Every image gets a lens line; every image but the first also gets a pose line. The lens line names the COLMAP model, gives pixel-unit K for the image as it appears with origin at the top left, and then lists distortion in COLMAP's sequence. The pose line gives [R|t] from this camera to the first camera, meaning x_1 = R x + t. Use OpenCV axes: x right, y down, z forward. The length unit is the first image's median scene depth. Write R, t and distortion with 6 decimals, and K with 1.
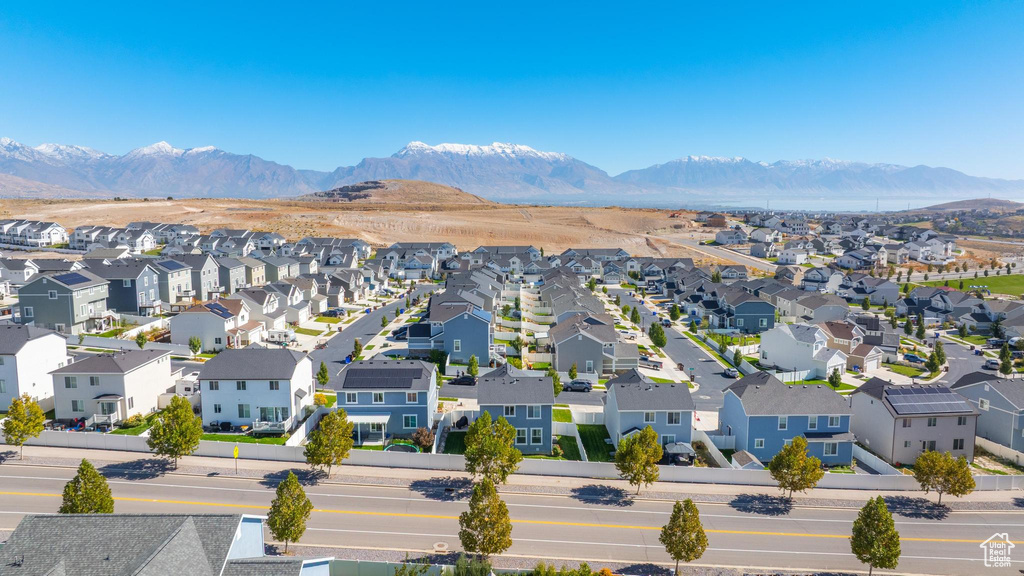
lens RADIAL K [[721.7, 0, 512.0], [0, 721.7, 288.0], [0, 0, 1]] dist [-0.032111, 0.037284]
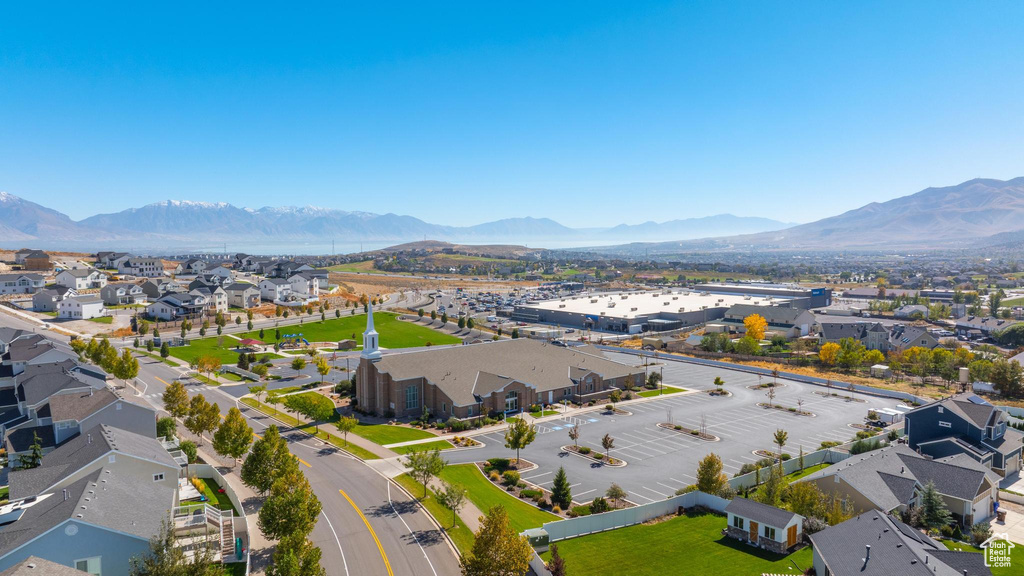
lens RADIAL K [[721.7, 0, 512.0], [0, 721.7, 288.0], [0, 0, 1]] dist [-0.032111, 0.037284]
pose [[0.778216, -0.046729, 0.626256, 0.204386], [0.086148, 0.995744, -0.032752, -0.003660], [-0.622060, 0.079439, 0.778929, 0.154375]]
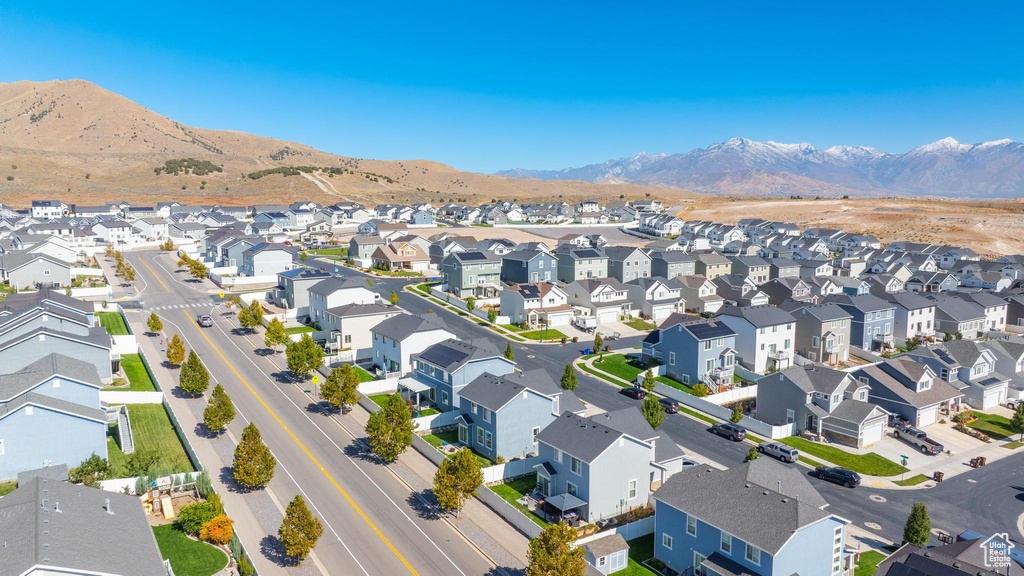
lens RADIAL K [[721.7, 0, 512.0], [0, 721.7, 288.0], [0, 0, 1]] dist [-0.032111, 0.037284]
pose [[0.546495, 0.109276, -0.830303, 0.127122], [-0.107644, 0.992392, 0.059759, -0.009611], [0.830516, 0.056719, 0.554100, 0.069751]]
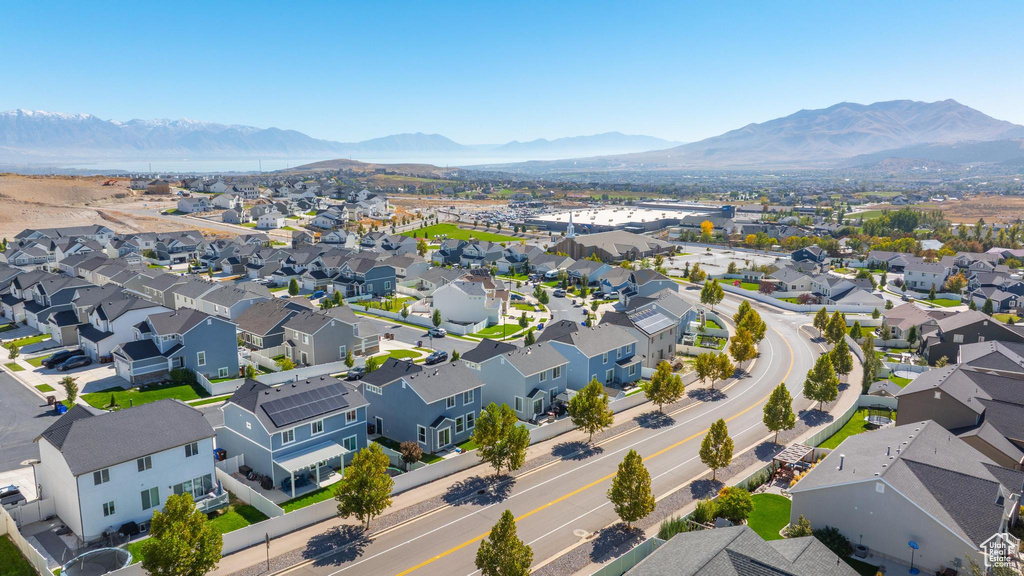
lens RADIAL K [[721.7, 0, 512.0], [0, 721.7, 288.0], [0, 0, 1]] dist [-0.032111, 0.037284]
pose [[0.675721, -0.132814, 0.725094, -0.093627], [0.093944, 0.991130, 0.093996, -0.009601], [-0.731147, 0.004603, 0.682205, 0.041495]]
